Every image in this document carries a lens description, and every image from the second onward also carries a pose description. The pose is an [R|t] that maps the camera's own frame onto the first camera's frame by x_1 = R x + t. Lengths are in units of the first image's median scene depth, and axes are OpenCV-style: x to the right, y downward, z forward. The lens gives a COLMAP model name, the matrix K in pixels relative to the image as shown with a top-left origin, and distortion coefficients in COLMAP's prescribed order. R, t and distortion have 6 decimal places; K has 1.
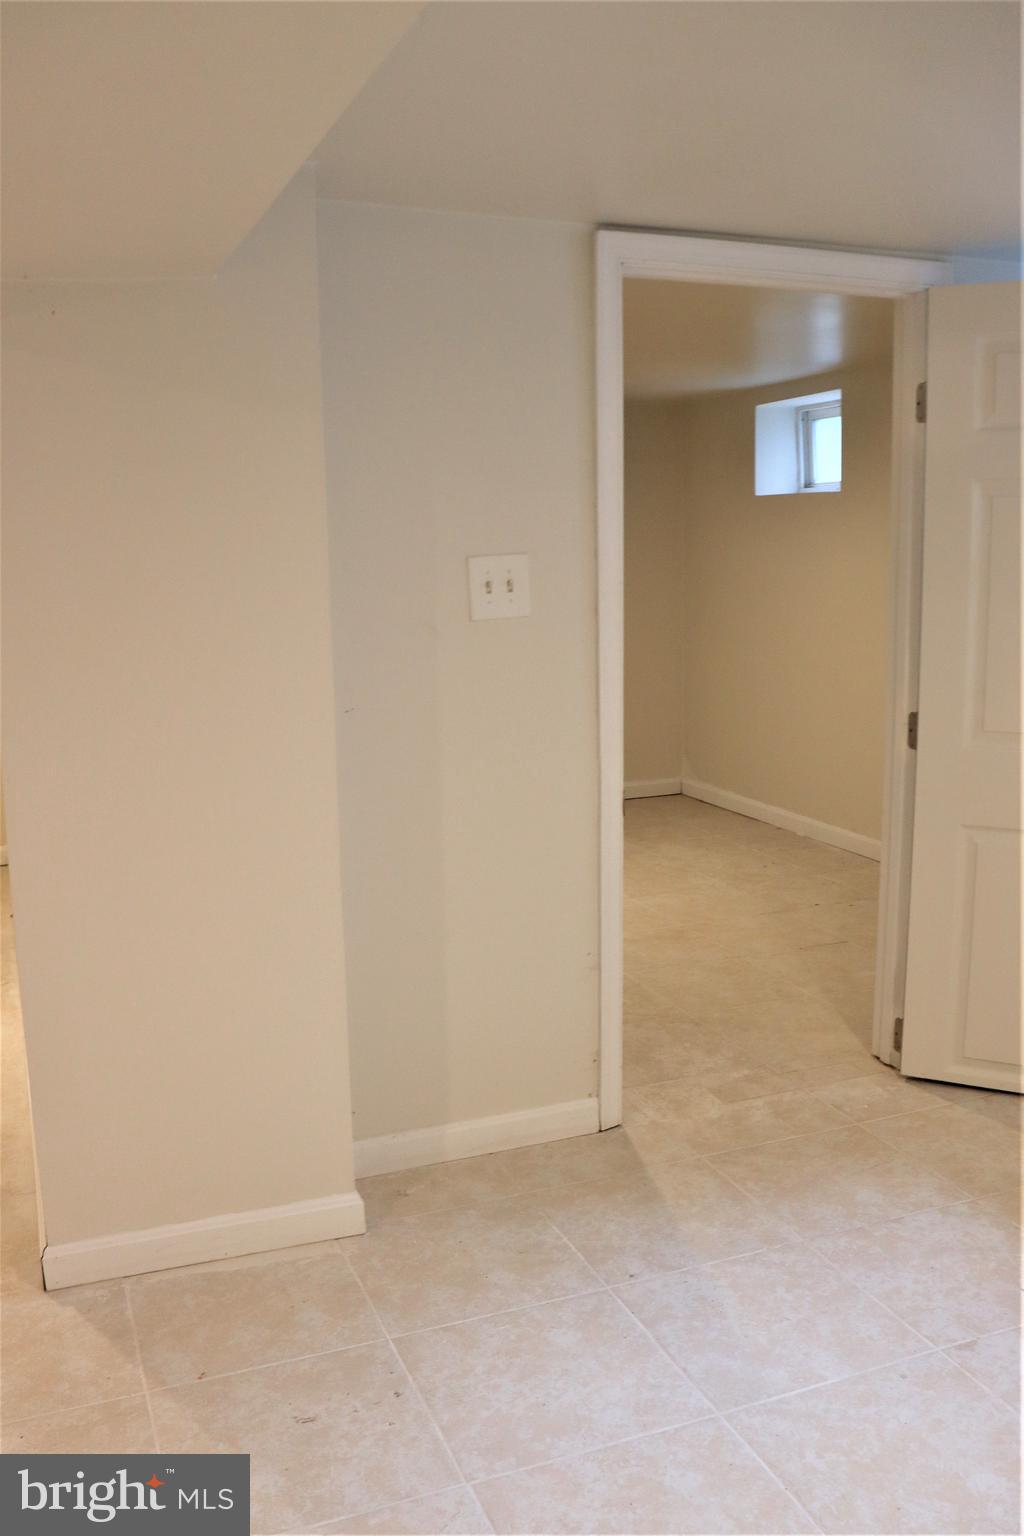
lens RADIAL K [[1357.5, 0, 510.1], [0, 1357.5, 791.3], [0, 0, 1]] dist [-0.177743, 0.161293]
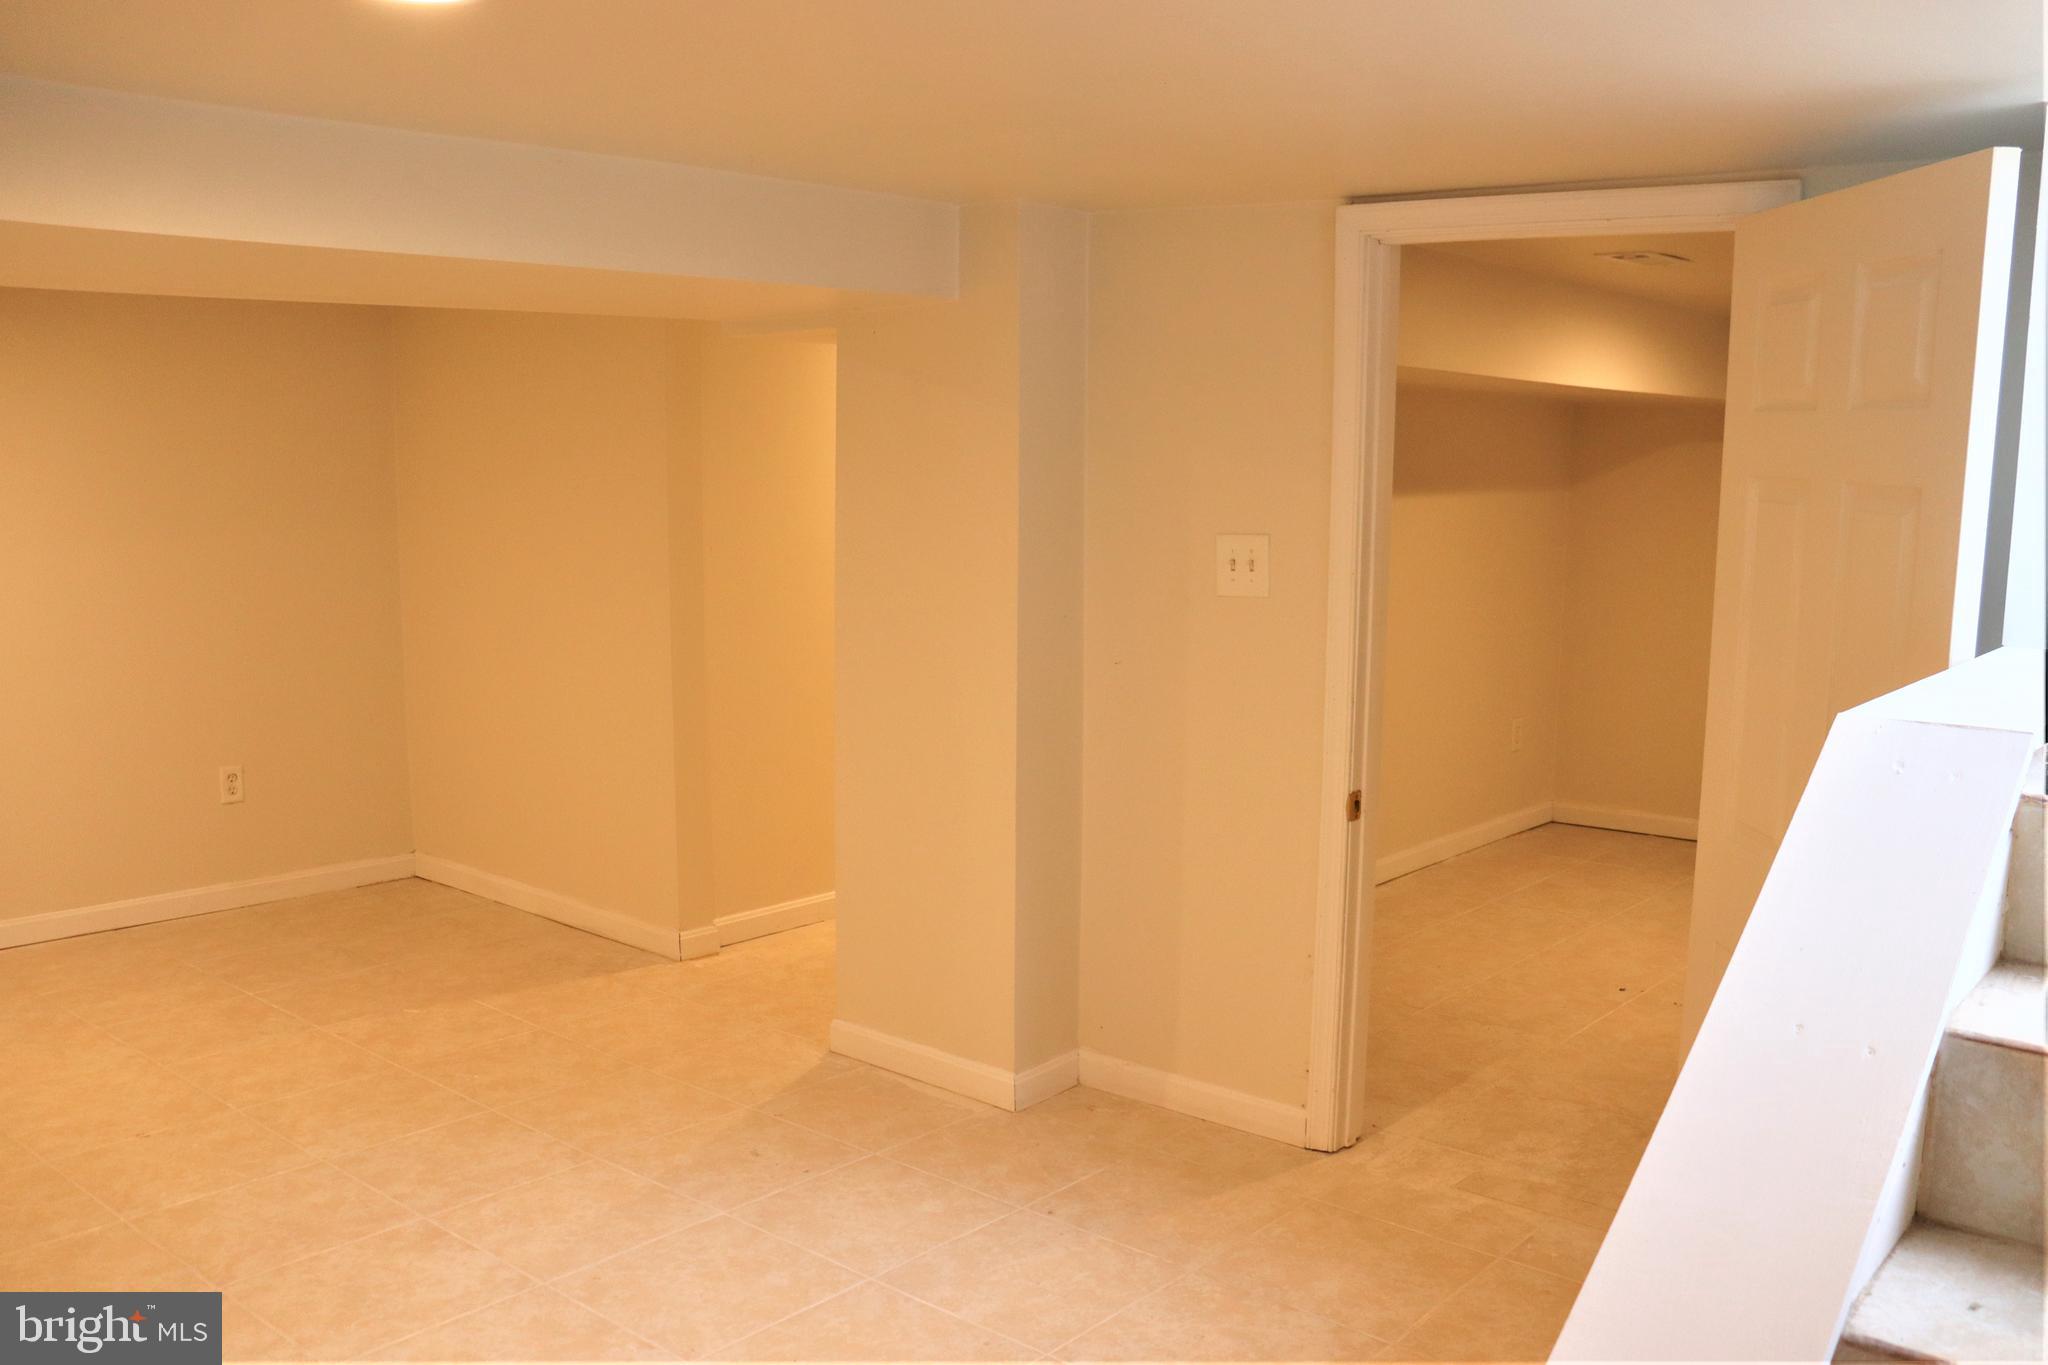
lens RADIAL K [[1727.6, 0, 1038.5], [0, 1727.6, 685.4], [0, 0, 1]] dist [-0.179064, 0.166918]
pose [[0.491004, 0.147898, -0.858511, 1.115657], [-0.178579, 0.981643, 0.066977, -0.129820], [0.852657, 0.120426, 0.508402, 0.232499]]
